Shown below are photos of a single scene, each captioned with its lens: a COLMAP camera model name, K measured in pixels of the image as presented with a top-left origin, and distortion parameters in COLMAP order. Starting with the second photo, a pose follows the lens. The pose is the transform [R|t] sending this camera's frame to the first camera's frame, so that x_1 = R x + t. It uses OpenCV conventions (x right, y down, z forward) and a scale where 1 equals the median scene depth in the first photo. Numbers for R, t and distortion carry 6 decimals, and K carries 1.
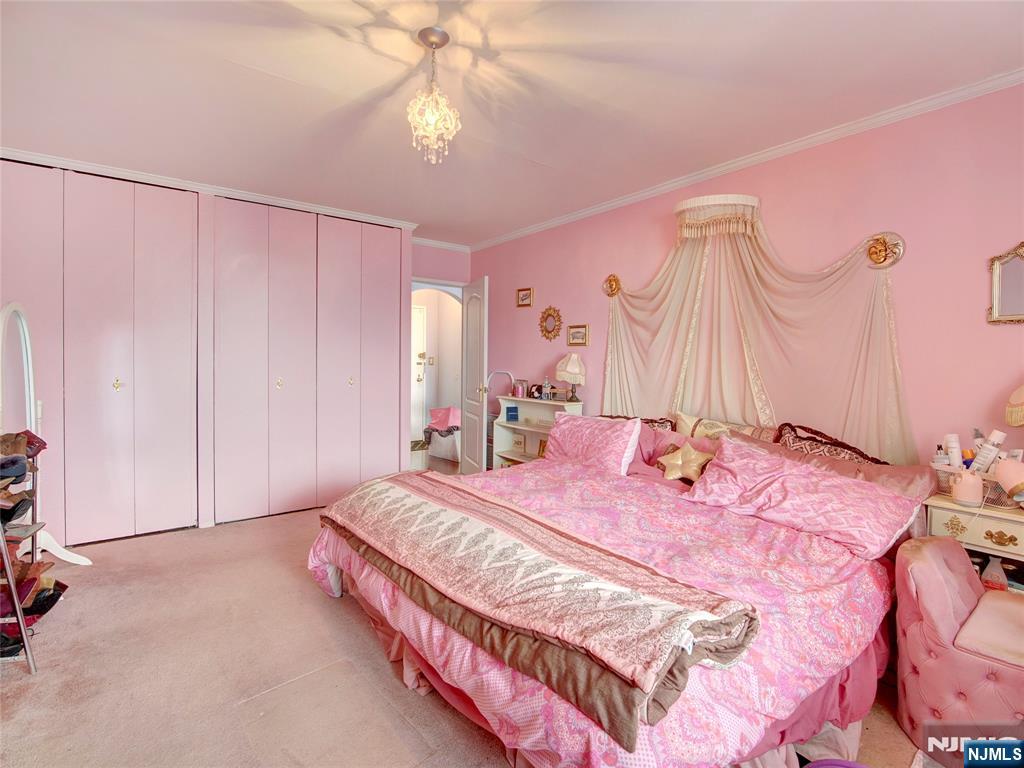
lens RADIAL K [[501.3, 0, 511.1], [0, 501.3, 370.3], [0, 0, 1]] dist [-0.004126, -0.000906]
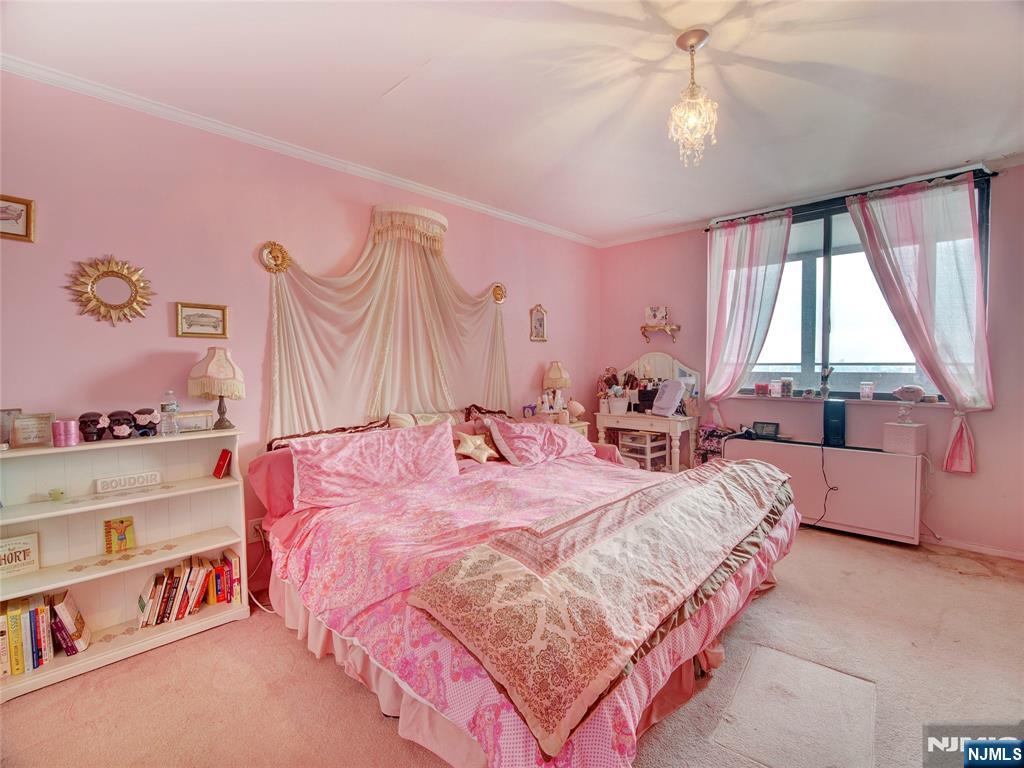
lens RADIAL K [[465.0, 0, 513.8], [0, 465.0, 381.7], [0, 0, 1]] dist [-0.015782, -0.001102]
pose [[-0.173248, -0.056854, 0.983236, -0.727952], [0.022244, 0.997852, 0.061619, -0.032219], [-0.984627, 0.032546, -0.171612, 1.075152]]
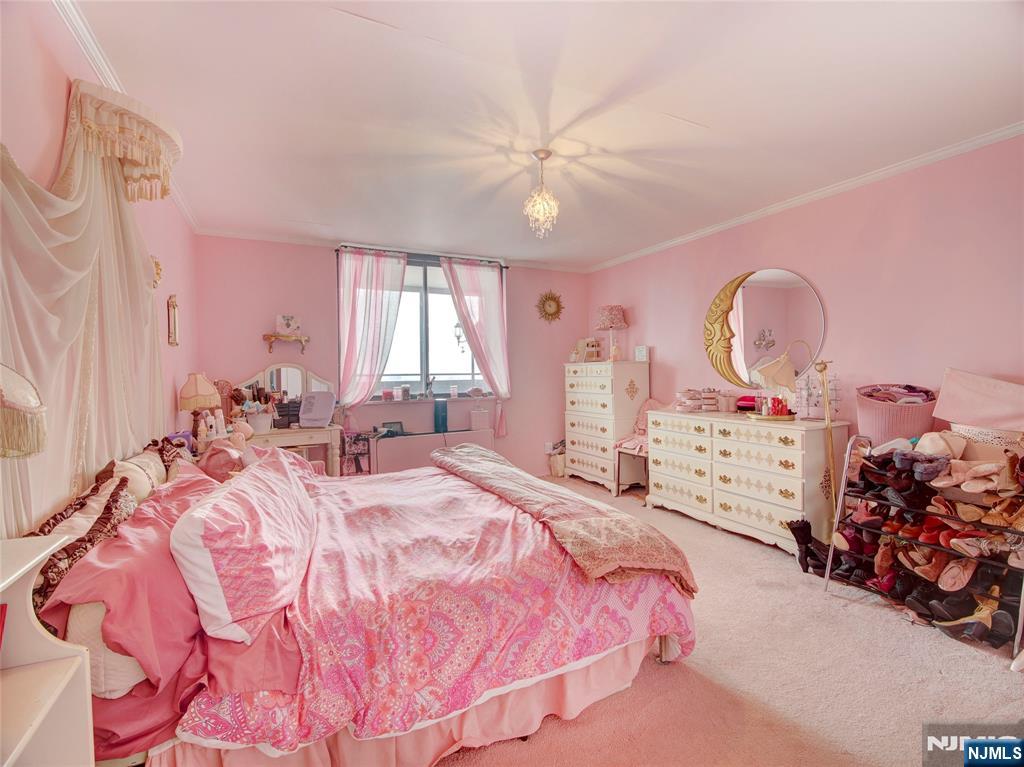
lens RADIAL K [[465.0, 0, 513.8], [0, 465.0, 381.2], [0, 0, 1]] dist [-0.015782, -0.001102]
pose [[-0.986547, -0.009263, 0.163216, -0.213432], [-0.002366, 0.999098, 0.042403, -0.031180], [-0.163462, 0.041447, -0.985679, 1.688867]]
